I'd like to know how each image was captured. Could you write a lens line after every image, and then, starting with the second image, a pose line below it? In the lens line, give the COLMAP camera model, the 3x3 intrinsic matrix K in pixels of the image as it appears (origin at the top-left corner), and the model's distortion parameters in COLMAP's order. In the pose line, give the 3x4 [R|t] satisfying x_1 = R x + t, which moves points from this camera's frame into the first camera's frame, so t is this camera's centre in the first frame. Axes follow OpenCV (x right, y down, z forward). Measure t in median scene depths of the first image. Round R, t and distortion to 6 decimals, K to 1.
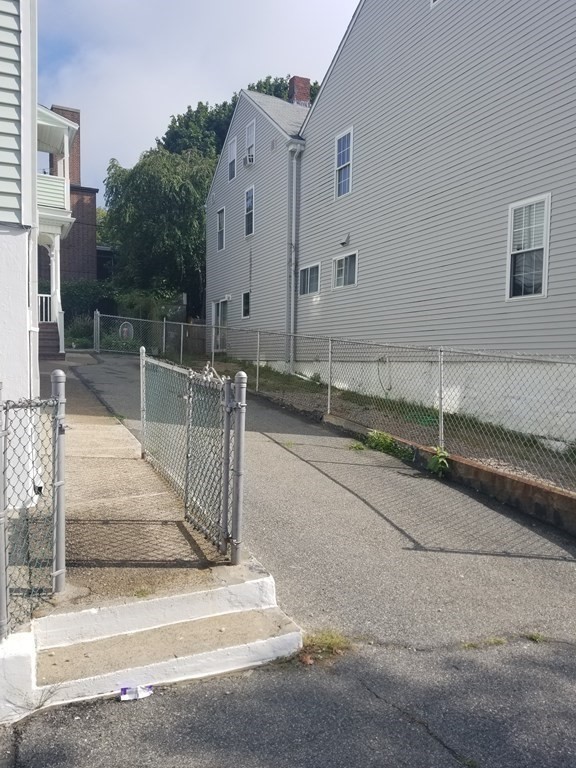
lens RADIAL K [[598.2, 0, 288.0], [0, 598.2, 384.0], [0, 0, 1]] dist [0.117490, -0.190235]
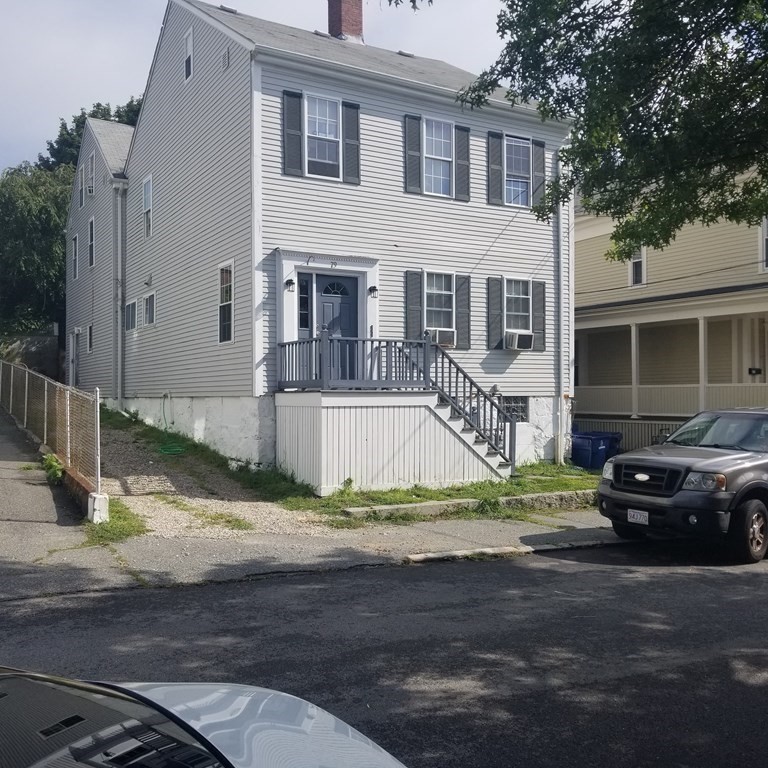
lens RADIAL K [[793.9, 0, 384.0], [0, 793.9, 384.0], [0, 0, 1]] dist [0.007323, 0.003350]
pose [[0.995445, -0.018012, 0.093617, 0.315300], [0.022657, 0.998552, -0.048796, 0.012441], [-0.092603, 0.050695, 0.994412, -0.328887]]
